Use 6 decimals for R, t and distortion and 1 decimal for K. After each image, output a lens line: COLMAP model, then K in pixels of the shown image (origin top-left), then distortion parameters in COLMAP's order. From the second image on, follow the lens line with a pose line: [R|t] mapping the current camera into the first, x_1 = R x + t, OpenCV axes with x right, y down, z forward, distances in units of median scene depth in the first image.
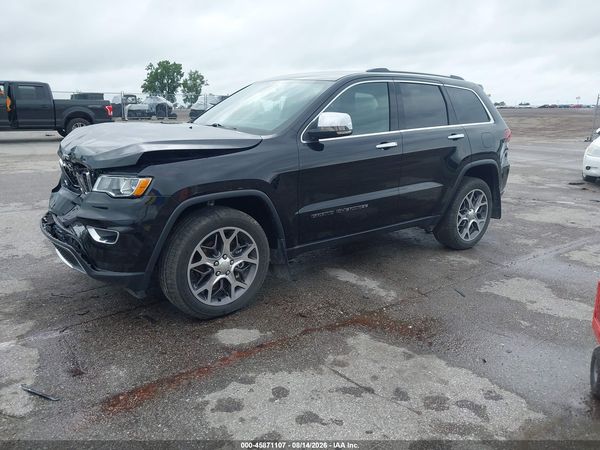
lens RADIAL K [[463.9, 0, 300.7], [0, 463.9, 237.6], [0, 0, 1]] dist [-0.011315, -0.004125]
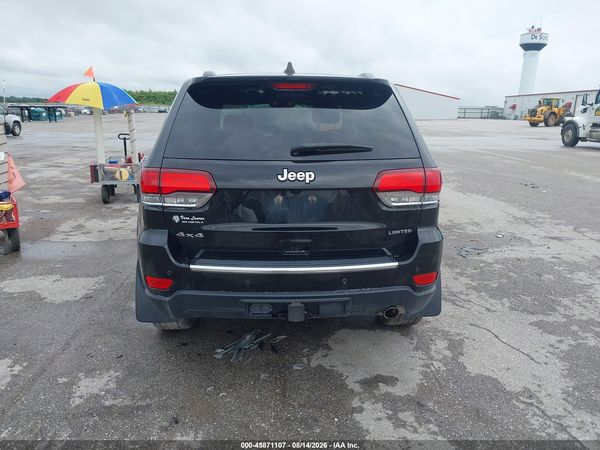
lens RADIAL K [[485.4, 0, 300.6], [0, 485.4, 215.7], [0, 0, 1]] dist [0.002341, -0.001313]
pose [[-0.563575, 0.158054, -0.810803, 1.125011], [-0.237615, 0.909025, 0.342363, -0.578237], [0.791152, 0.385607, -0.474748, 2.011604]]
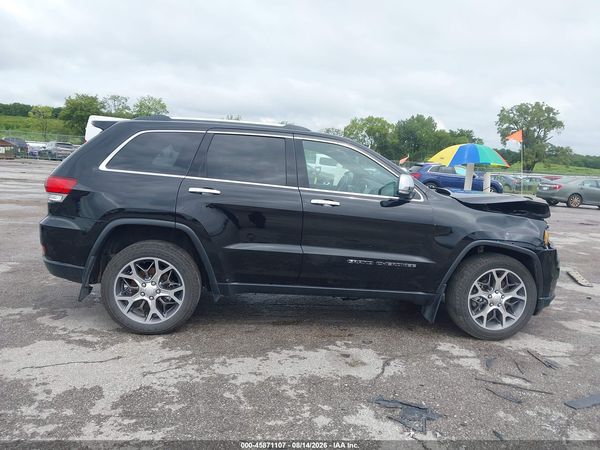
lens RADIAL K [[481.2, 0, 300.9], [0, 481.2, 217.6], [0, 0, 1]] dist [0.002594, 0.000930]
pose [[-0.841532, -0.120626, 0.526567, -0.650841], [0.080033, 0.936154, 0.342359, -0.679111], [-0.534245, 0.330249, -0.778150, 2.369161]]
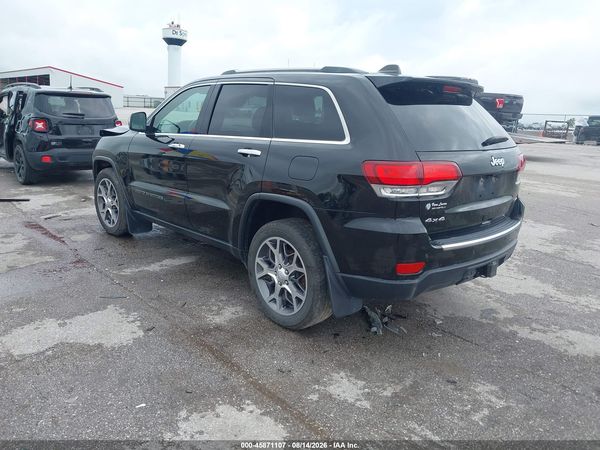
lens RADIAL K [[481.2, 0, 300.9], [0, 481.2, 217.6], [0, 0, 1]] dist [0.002594, 0.000930]
pose [[0.099523, 0.212263, -0.972132, 1.388896], [-0.303825, 0.936807, 0.173446, -0.345400], [0.947516, 0.278096, 0.157724, 1.226987]]
